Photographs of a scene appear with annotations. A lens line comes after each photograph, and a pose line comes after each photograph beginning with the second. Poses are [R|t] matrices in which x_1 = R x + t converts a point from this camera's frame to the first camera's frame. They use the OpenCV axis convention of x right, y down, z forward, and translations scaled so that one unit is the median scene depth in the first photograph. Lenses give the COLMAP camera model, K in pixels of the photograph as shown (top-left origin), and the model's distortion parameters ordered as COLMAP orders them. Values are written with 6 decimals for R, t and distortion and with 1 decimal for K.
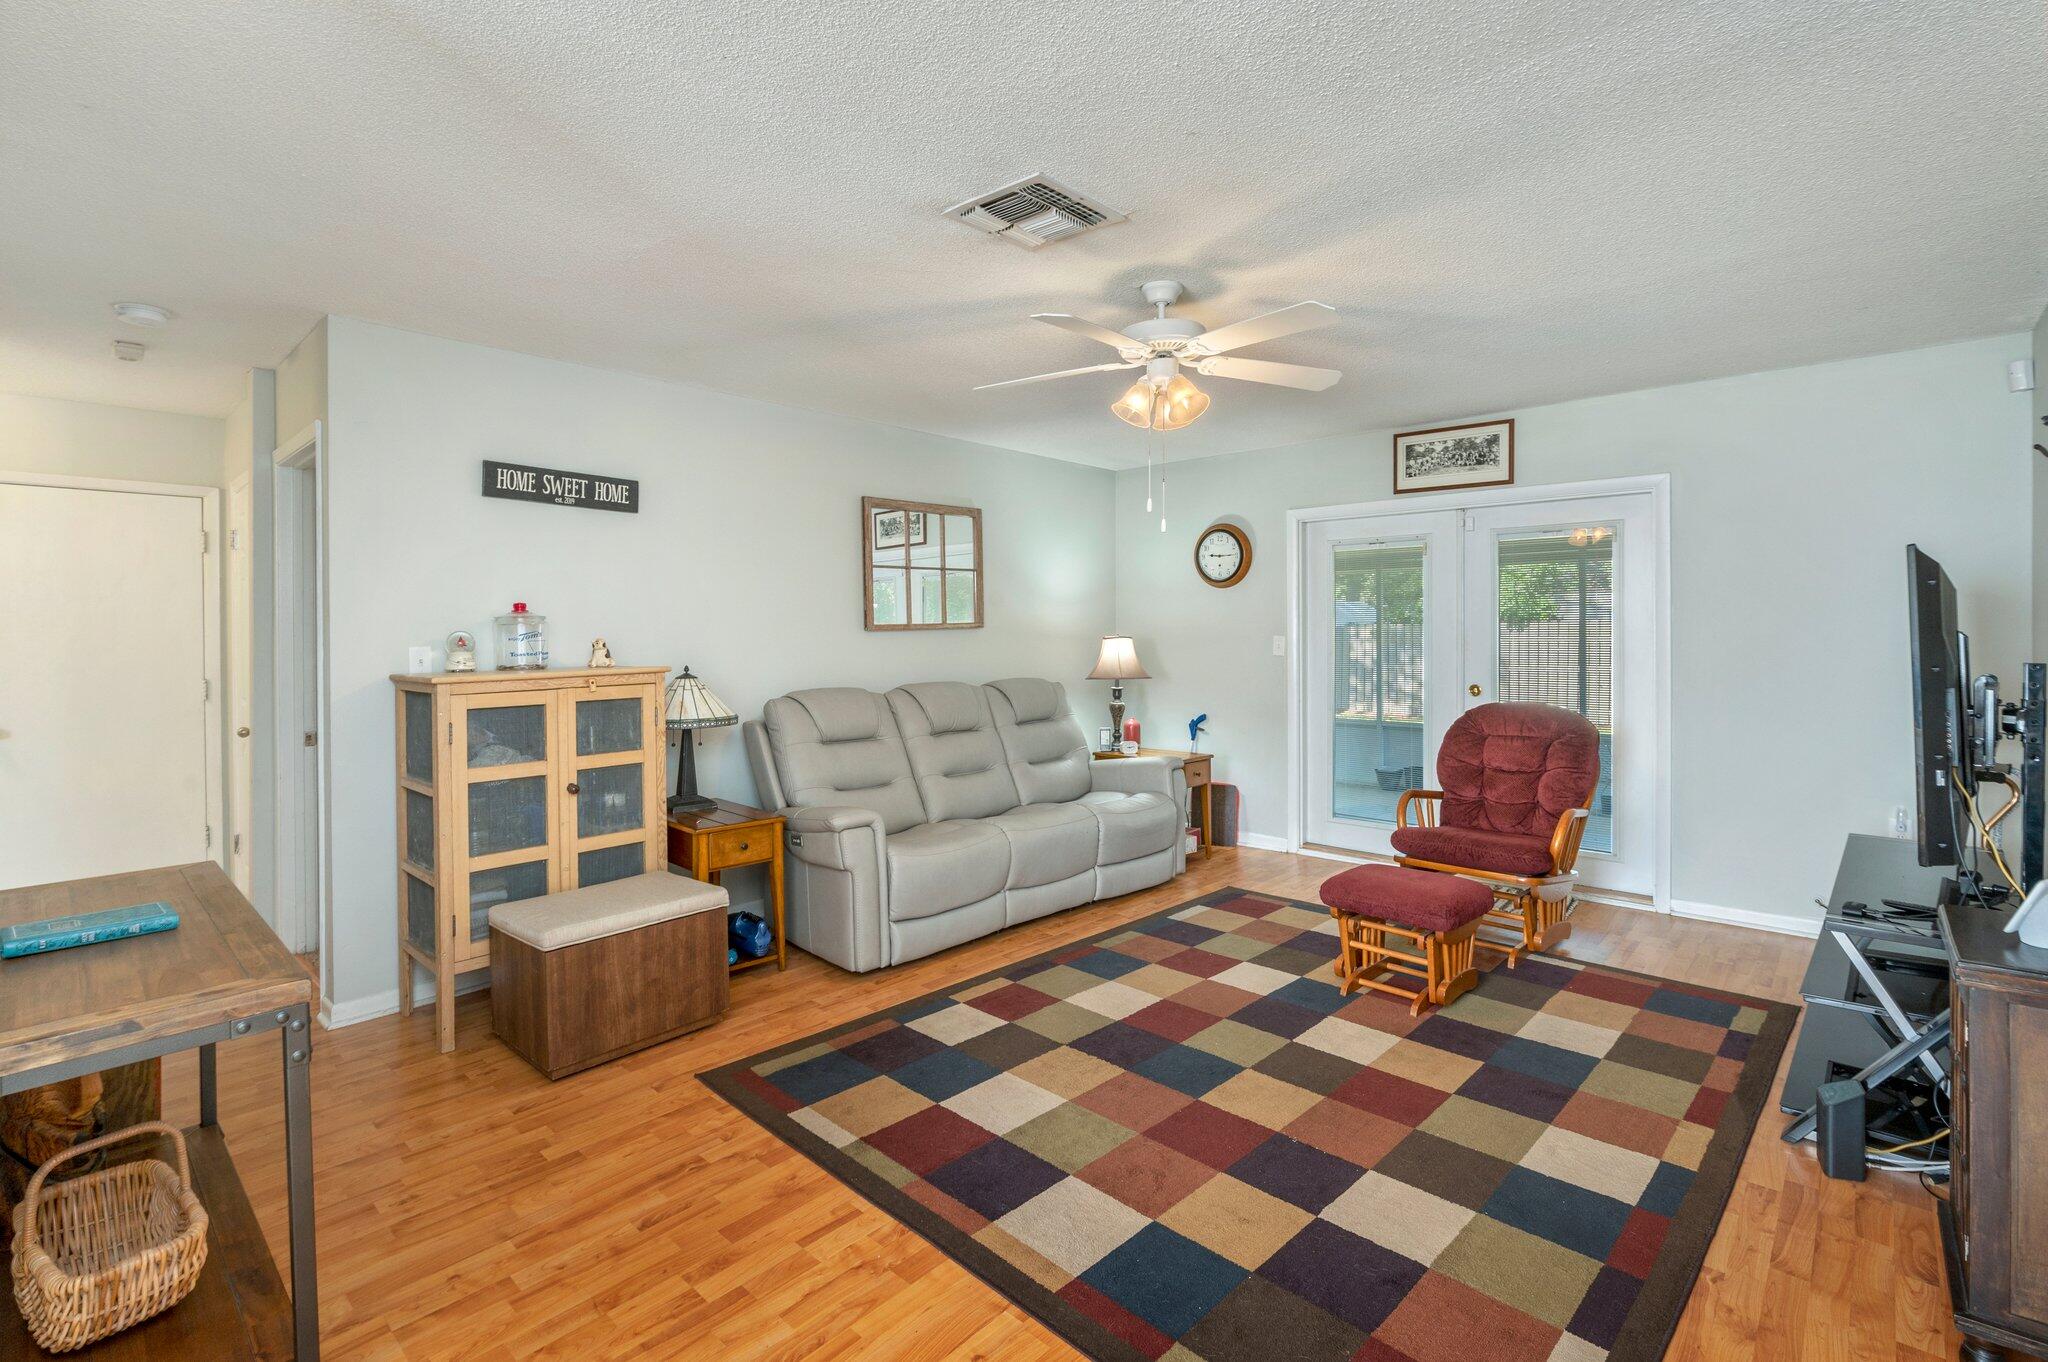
lens RADIAL K [[928.0, 0, 1061.6], [0, 928.0, 634.4], [0, 0, 1]] dist [-0.000161, 0.000310]
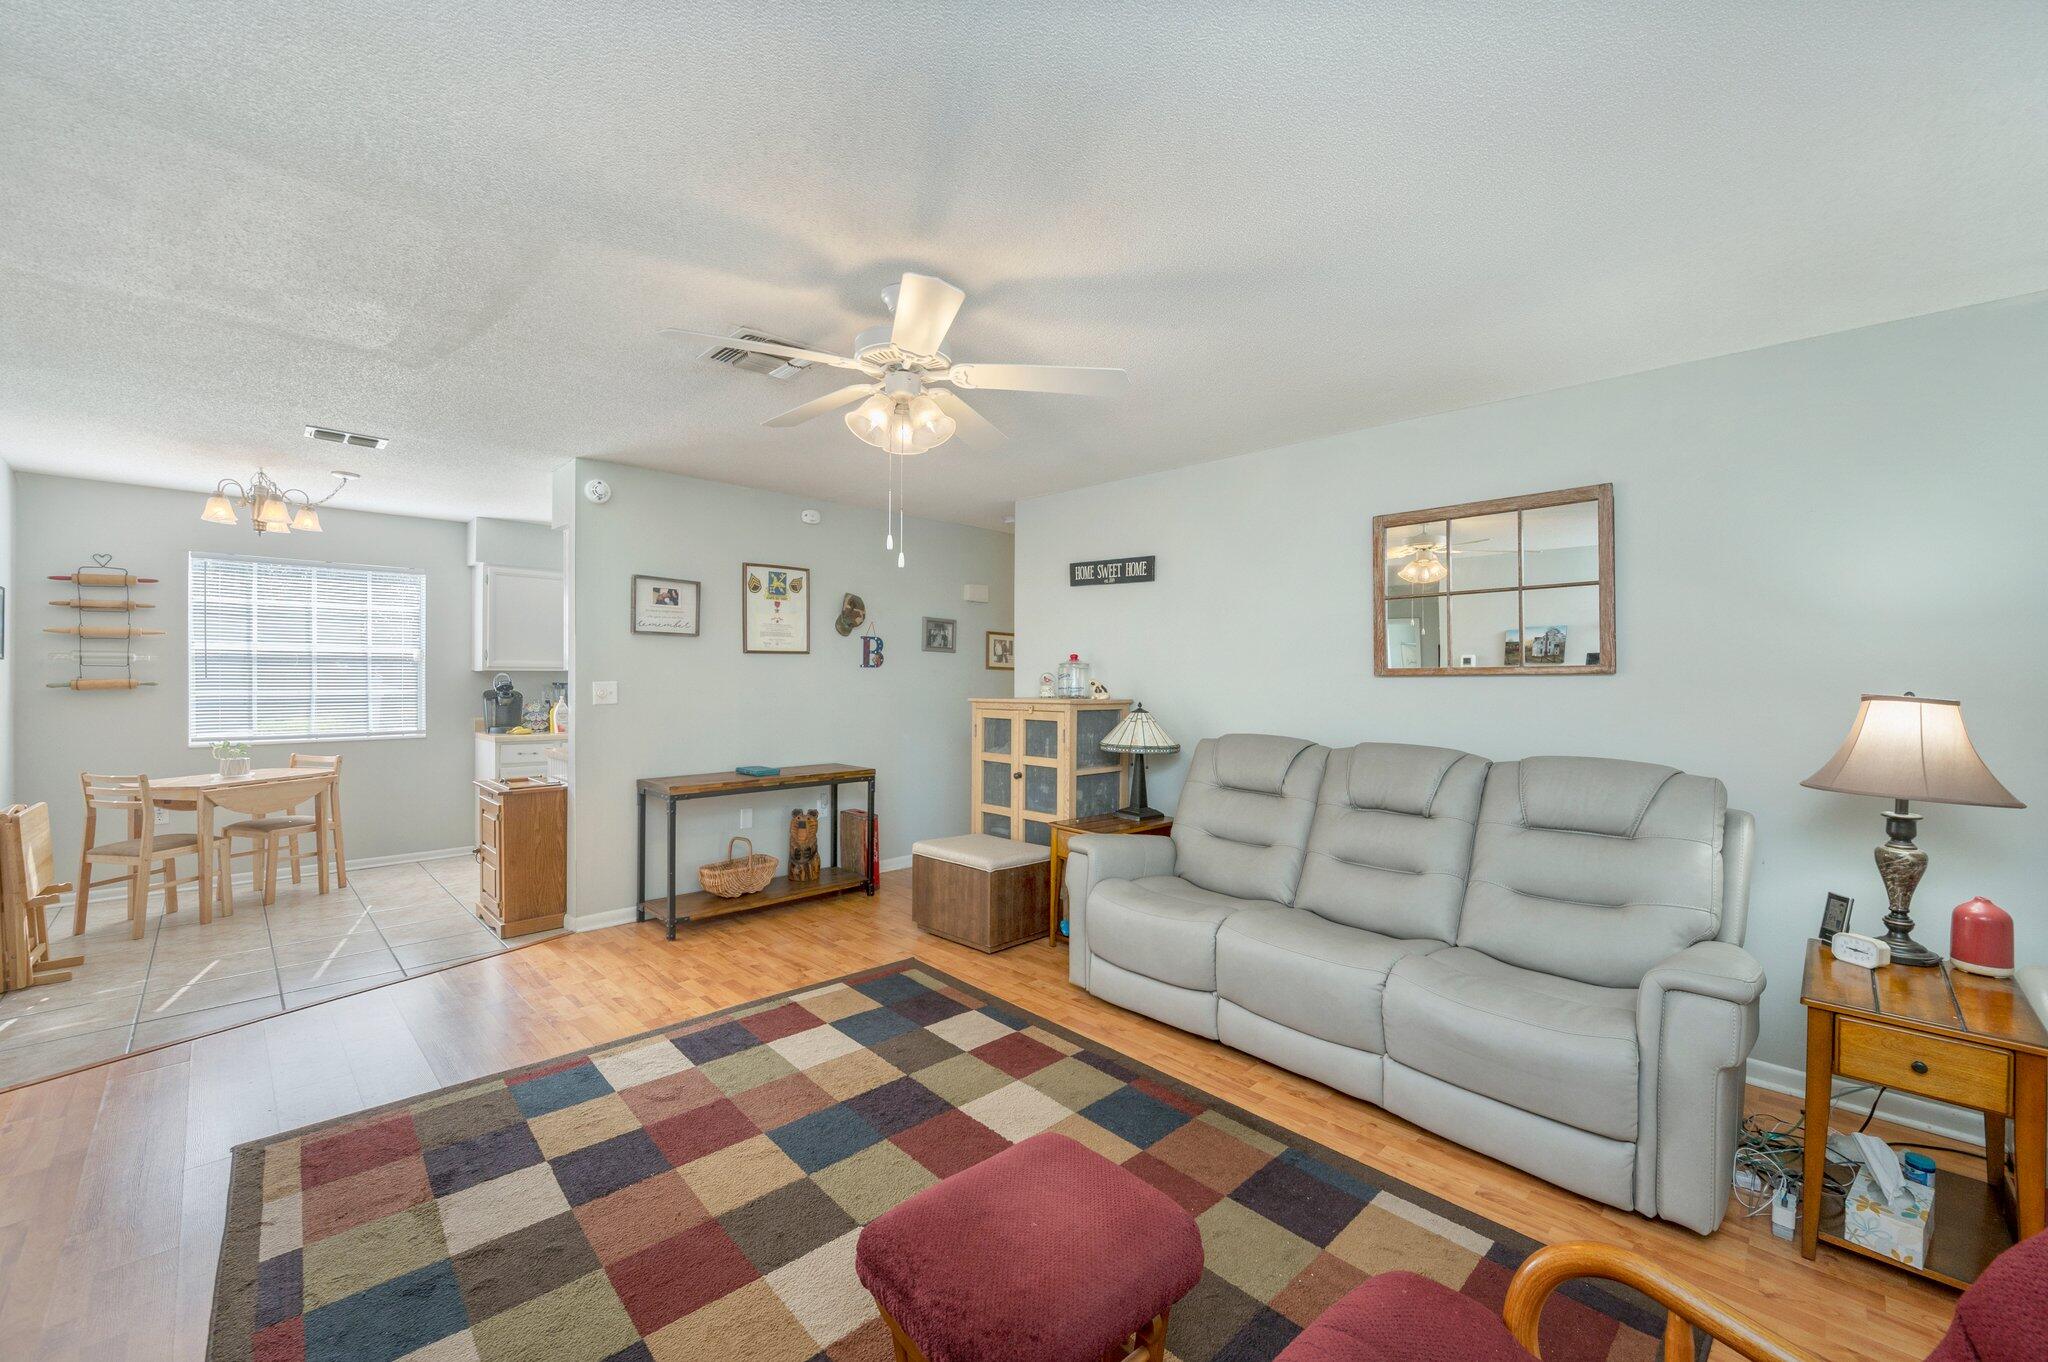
lens RADIAL K [[833.2, 0, 1018.4], [0, 833.2, 676.6], [0, 0, 1]] dist [-0.000369, -0.000040]
pose [[-0.074850, 0.012383, -0.997118, 0.824219], [-0.007221, 0.999890, 0.012959, -0.015288], [0.997169, 0.008170, -0.074752, 1.067165]]
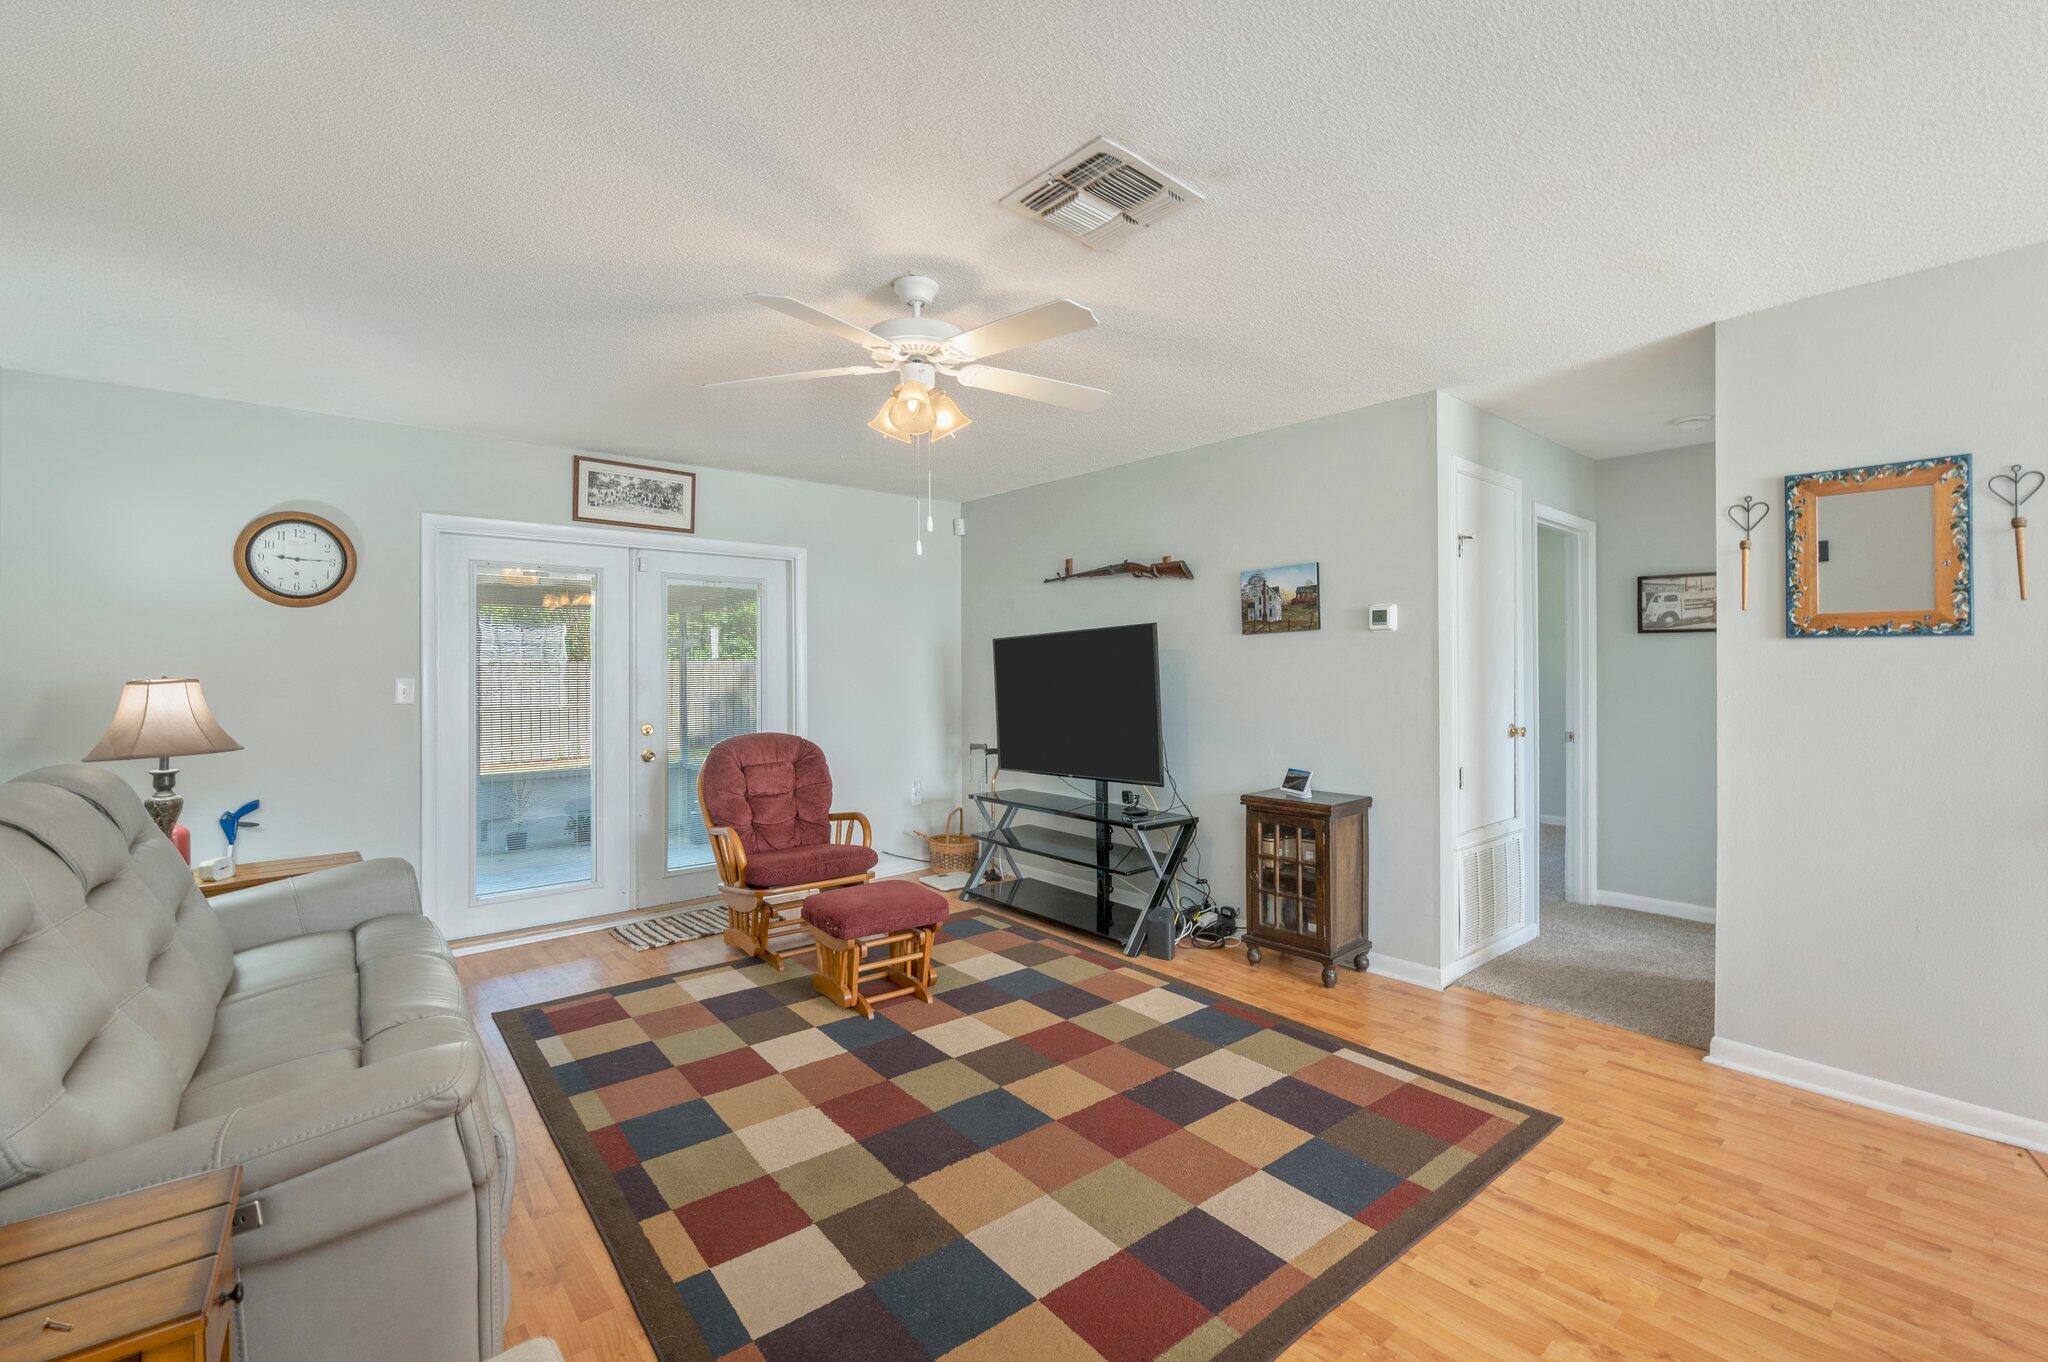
lens RADIAL K [[856.6, 0, 1009.1], [0, 856.6, 666.0], [0, 0, 1]] dist [-0.003345, -0.000117]
pose [[0.166018, 0.009352, 0.986078, -0.632882], [0.009133, 0.999898, -0.011021, 0.007528], [-0.986080, 0.010835, 0.165916, 0.704464]]
